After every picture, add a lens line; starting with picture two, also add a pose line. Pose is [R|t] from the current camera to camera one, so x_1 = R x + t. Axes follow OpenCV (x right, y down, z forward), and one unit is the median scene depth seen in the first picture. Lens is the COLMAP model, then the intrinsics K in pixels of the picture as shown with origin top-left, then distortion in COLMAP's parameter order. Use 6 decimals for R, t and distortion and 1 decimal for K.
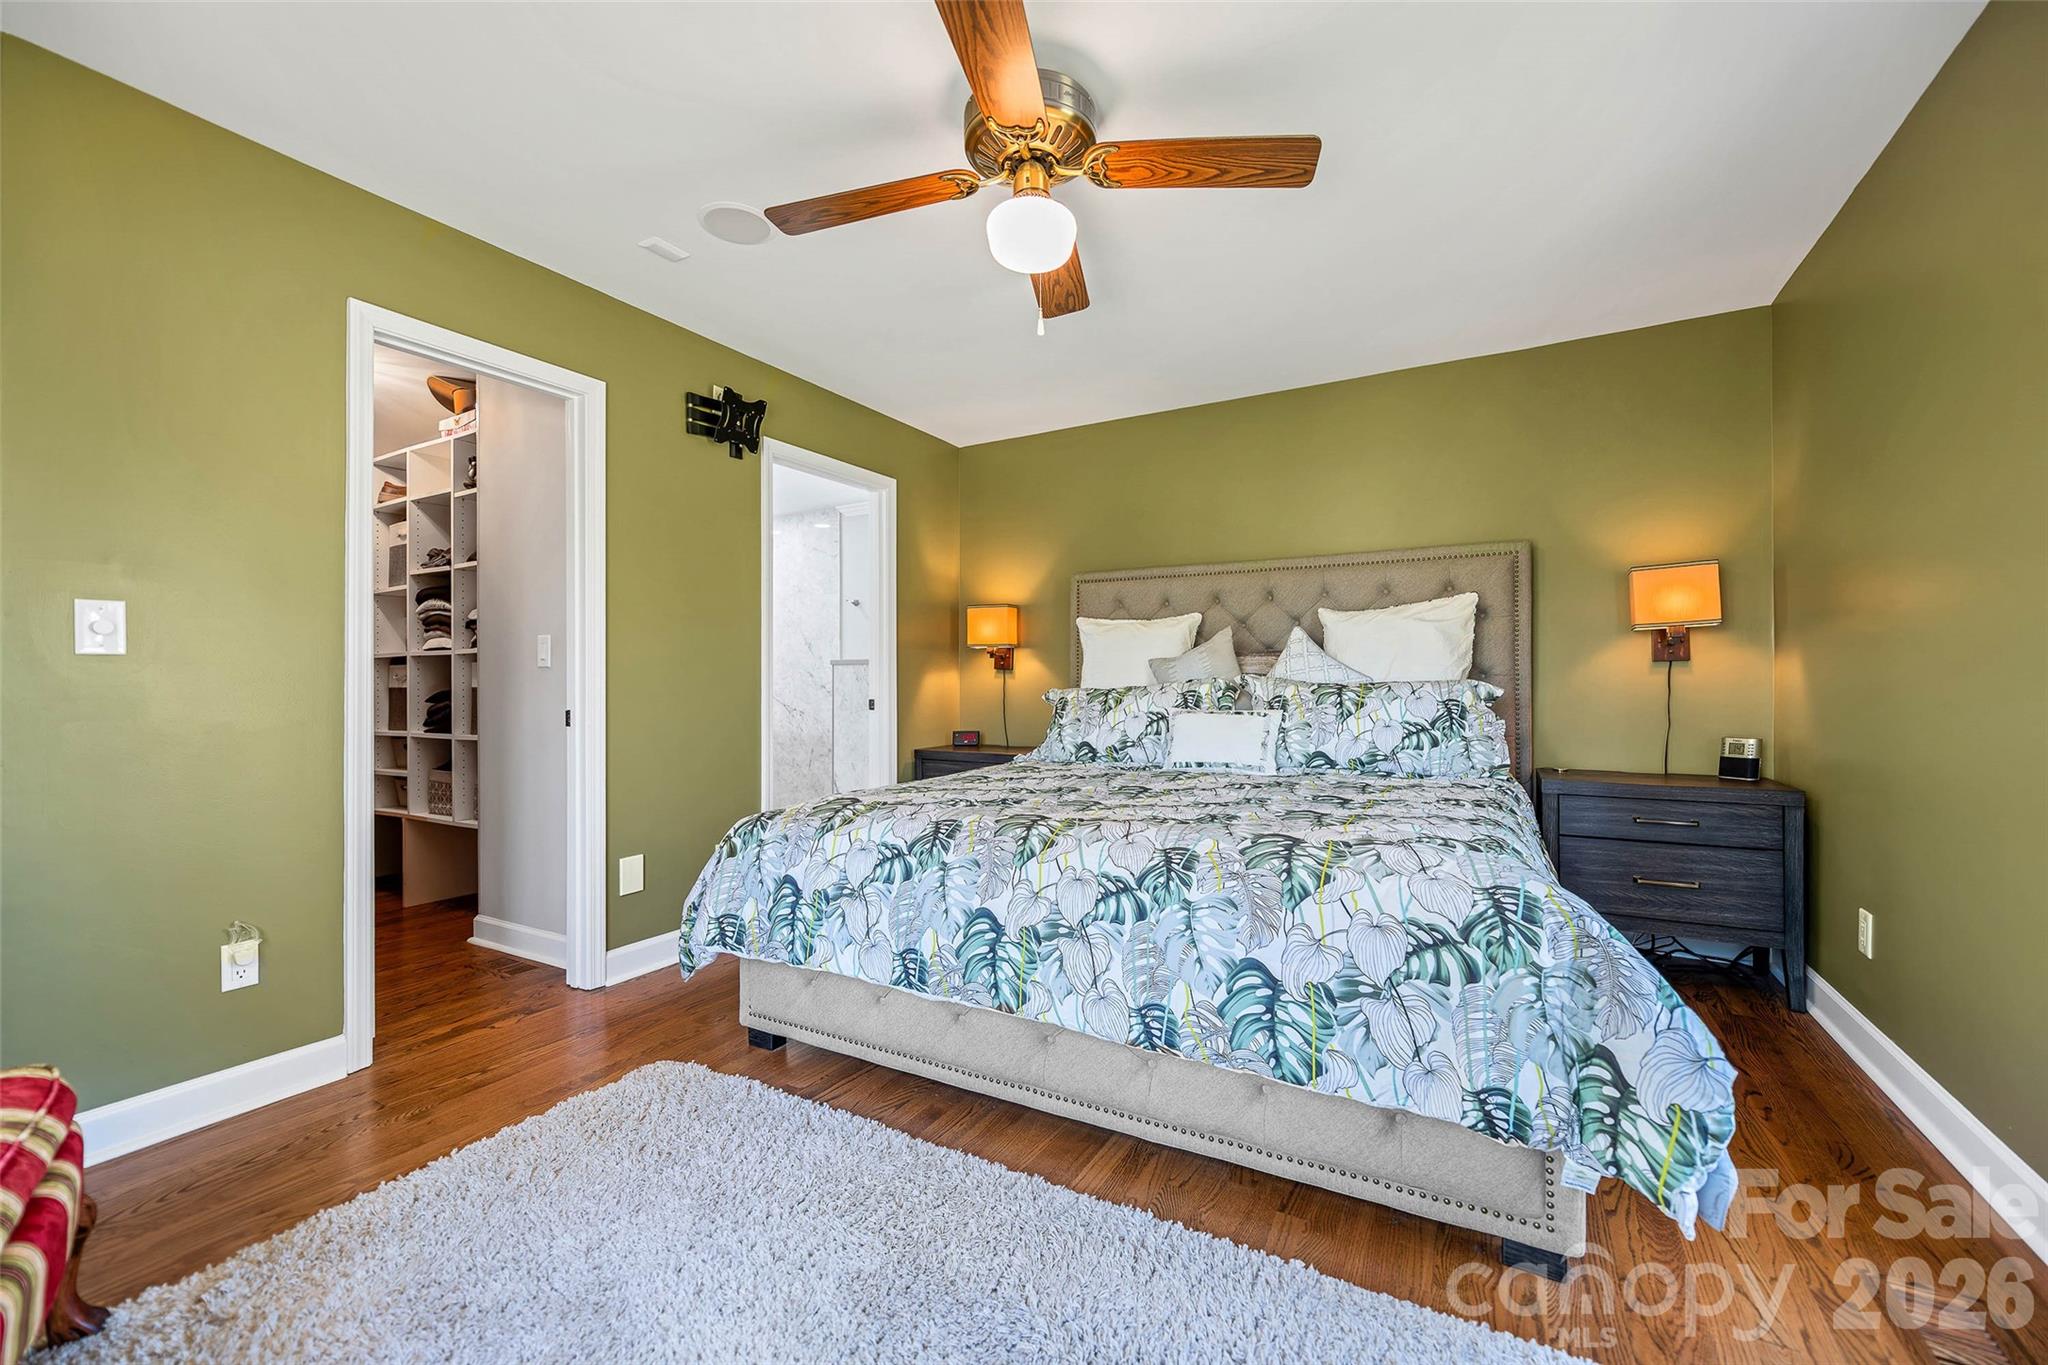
lens RADIAL K [[822.7, 0, 1024.1], [0, 822.7, 680.2], [0, 0, 1]] dist [0.001739, -0.001040]
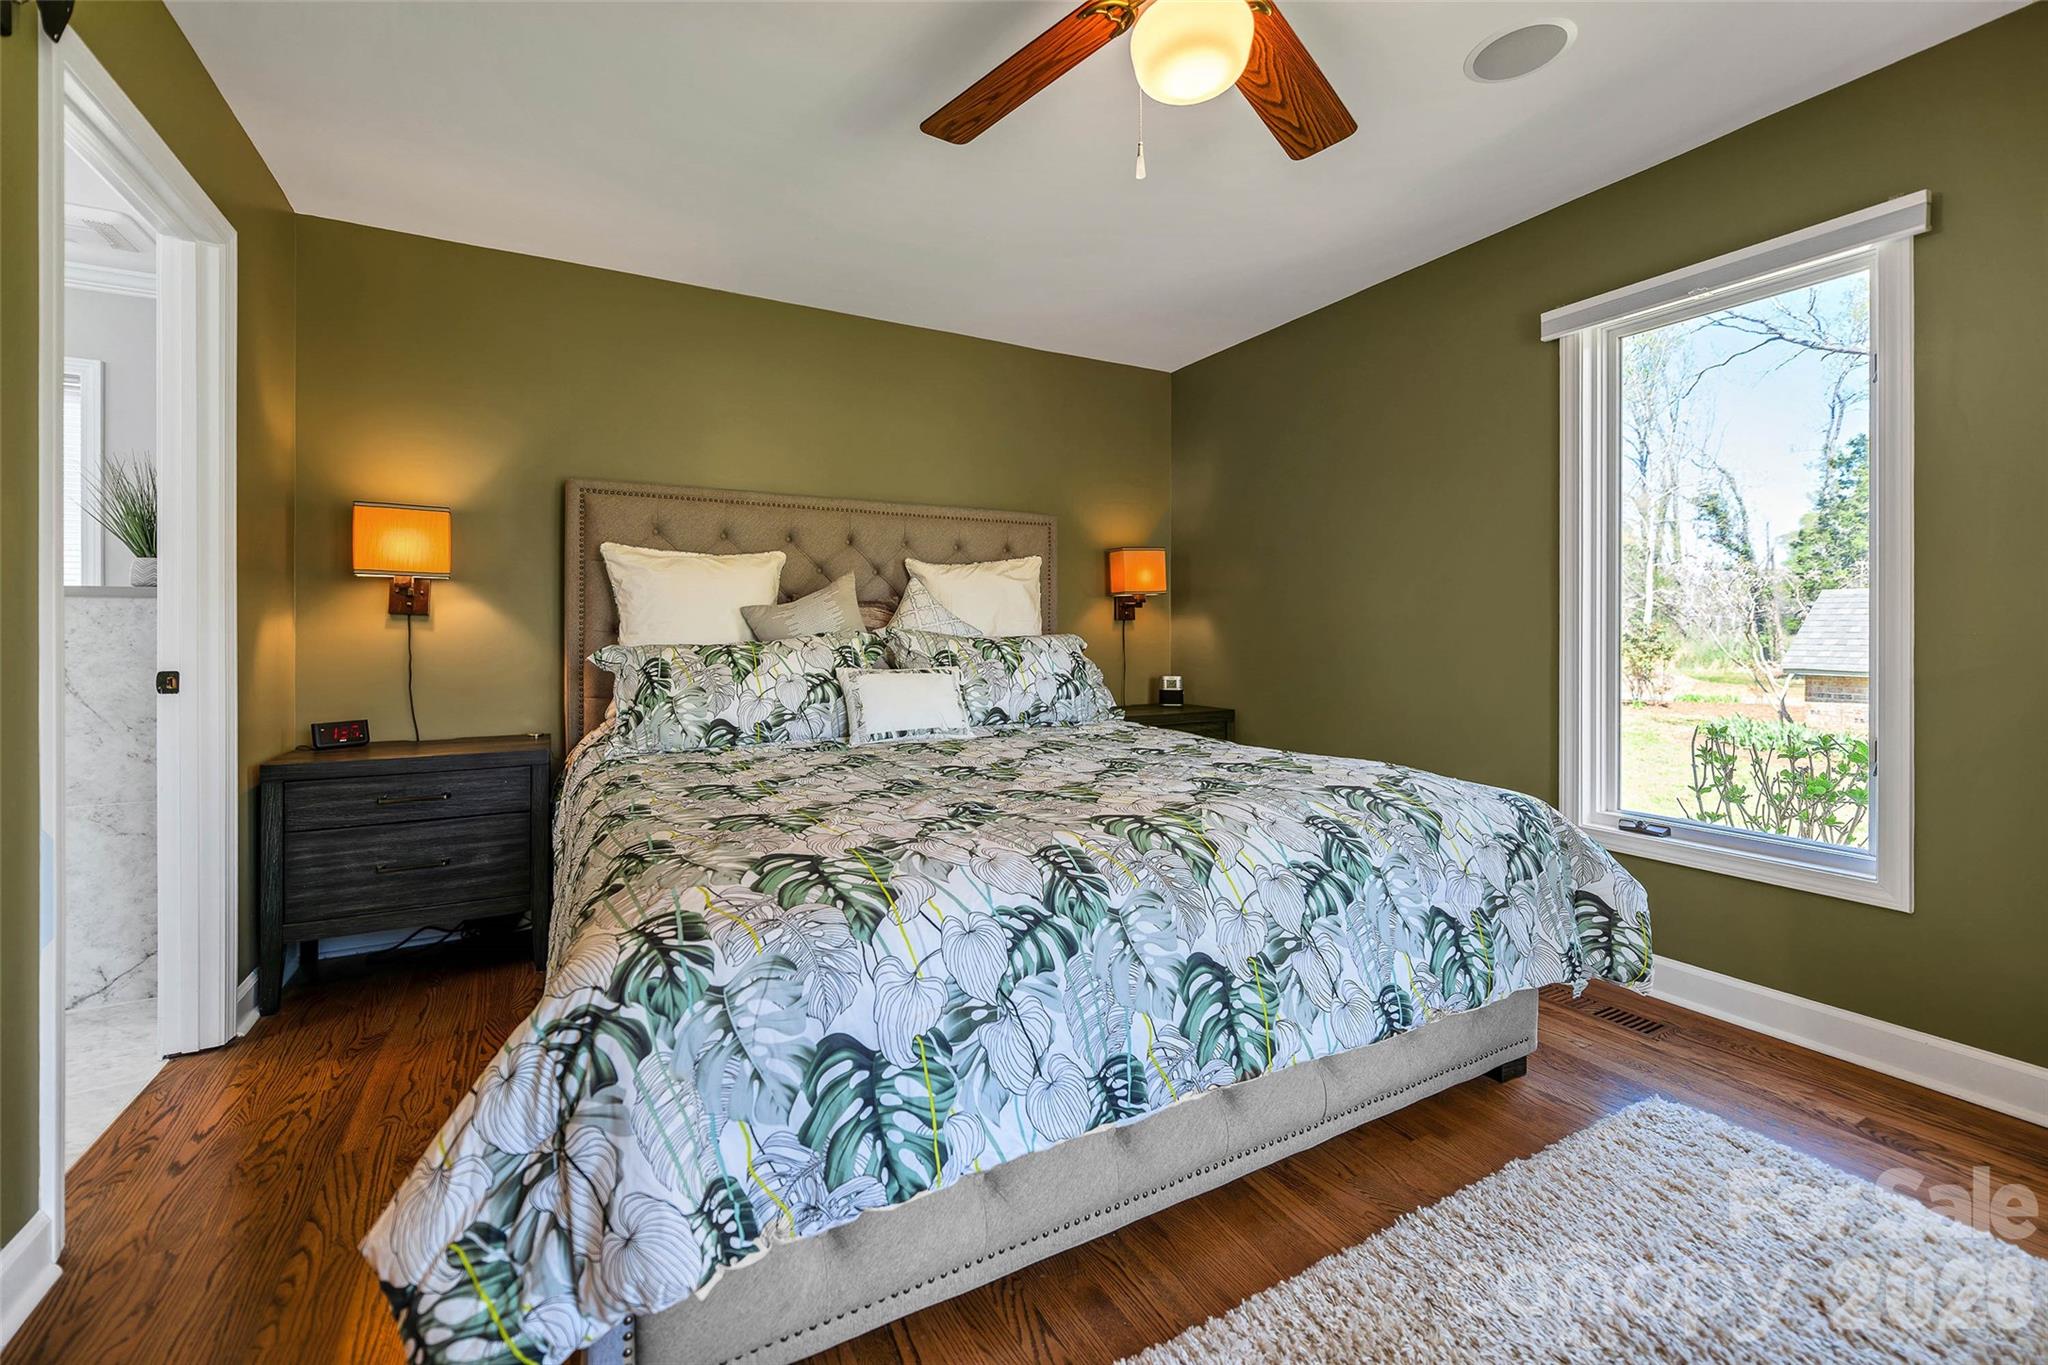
lens RADIAL K [[822.7, 0, 997.7], [0, 822.7, 639.8], [0, 0, 1]] dist [0.001739, -0.001040]
pose [[0.540794, -0.003430, 0.841148, -0.448931], [-0.003904, 0.999971, 0.006588, -0.000425], [-0.841146, -0.006846, 0.540765, 0.457336]]
